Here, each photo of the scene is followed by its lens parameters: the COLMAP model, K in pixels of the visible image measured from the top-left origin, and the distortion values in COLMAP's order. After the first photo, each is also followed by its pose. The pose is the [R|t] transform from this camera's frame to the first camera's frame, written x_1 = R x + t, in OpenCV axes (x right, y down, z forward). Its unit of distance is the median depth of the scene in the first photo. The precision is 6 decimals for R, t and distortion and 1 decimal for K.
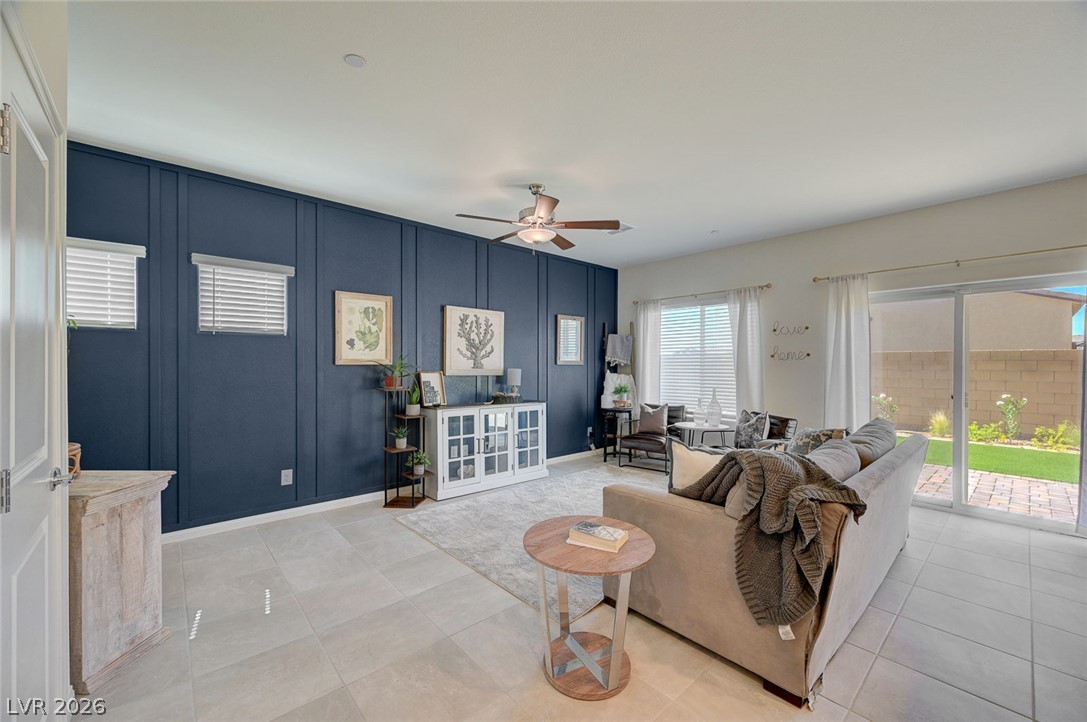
lens RADIAL K [[429.7, 0, 546.9], [0, 429.7, 365.5], [0, 0, 1]] dist [0.000365, 0.000092]
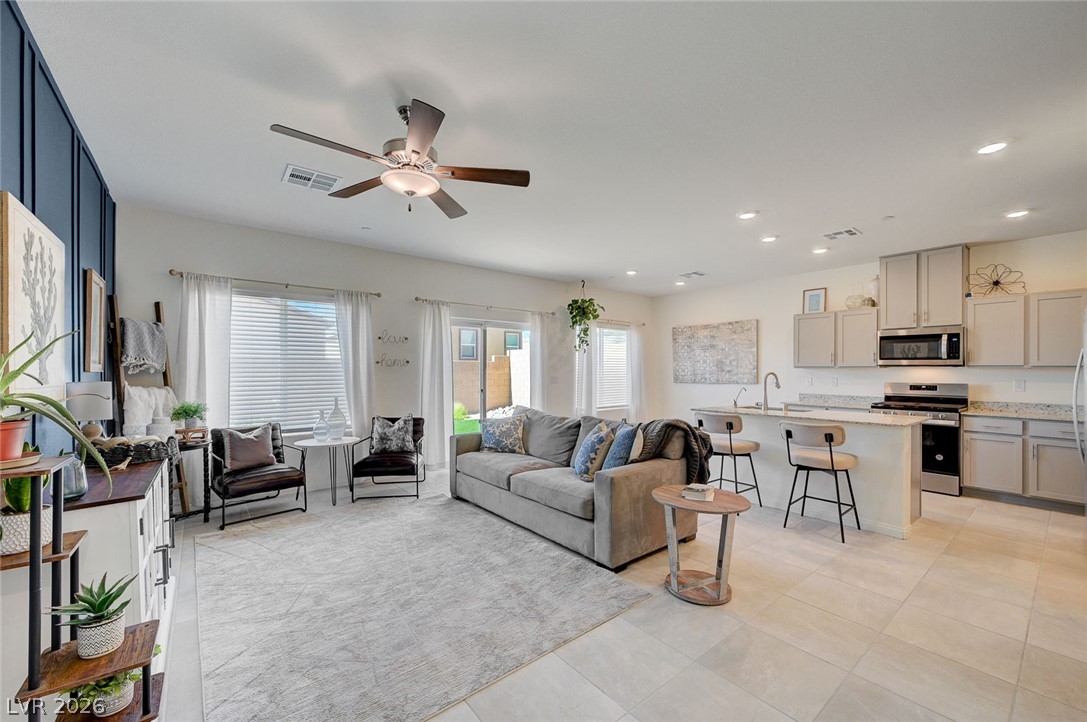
lens RADIAL K [[429.3, 0, 546.2], [0, 429.3, 369.4], [0, 0, 1]] dist [-0.000863, 0.000077]
pose [[0.050806, -0.000866, 0.998708, -0.514532], [0.001840, 0.999998, 0.000774, -0.004903], [-0.998707, 0.001798, 0.050807, 0.553174]]
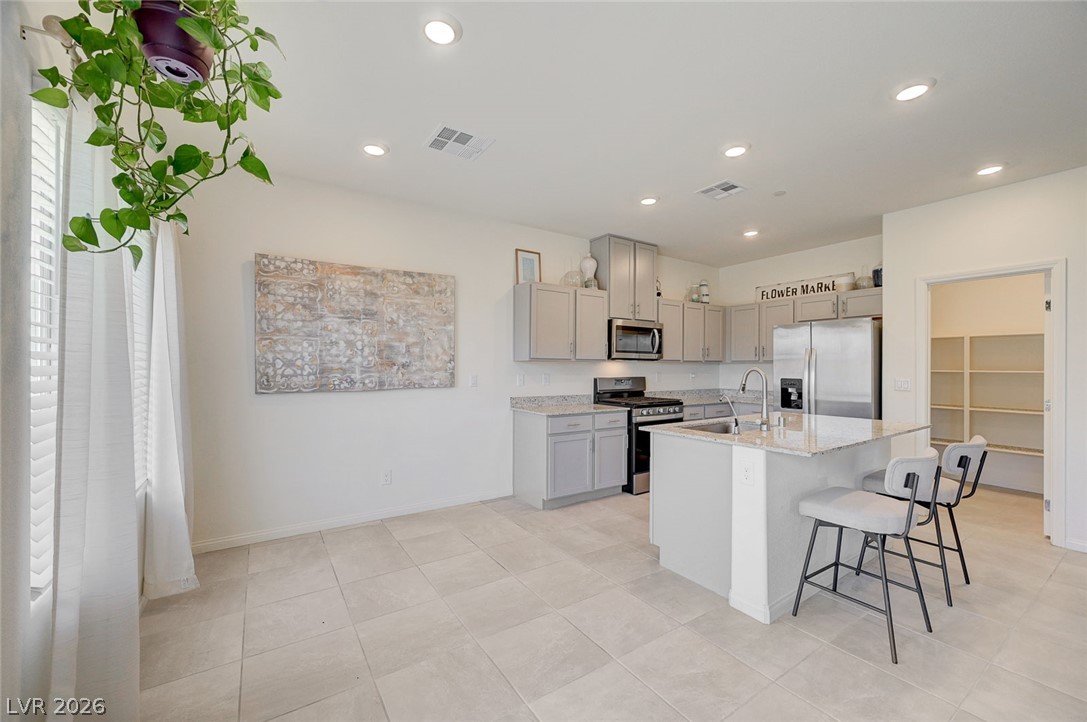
lens RADIAL K [[429.7, 0, 546.9], [0, 429.7, 365.5], [0, 0, 1]] dist [0.000365, 0.000092]
pose [[-0.989475, -0.004541, 0.144635, 0.657435], [-0.004070, 0.999985, 0.003554, 0.000428], [-0.144649, 0.002928, -0.989479, 0.729860]]
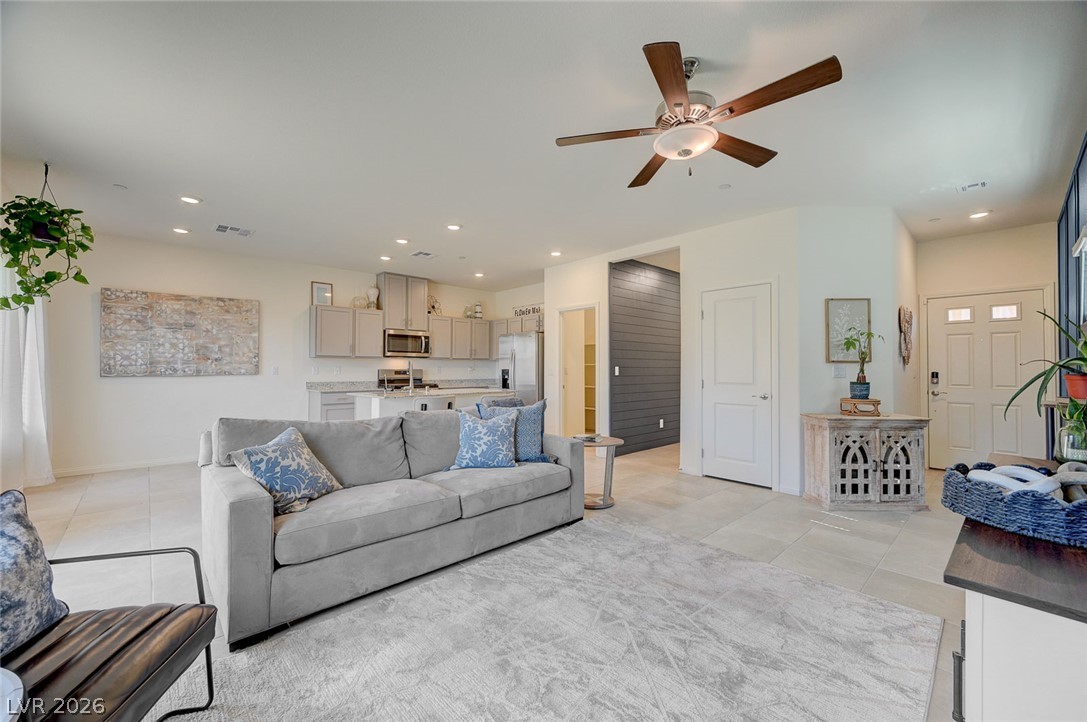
lens RADIAL K [[428.4, 0, 543.5], [0, 428.4, 361.0], [0, 0, 1]] dist [-0.000694, -0.000142]
pose [[-0.999896, -0.003205, -0.014071, 0.139170], [-0.003034, 0.999922, -0.012156, 0.019579], [0.014108, -0.012112, -0.999827, 1.190882]]
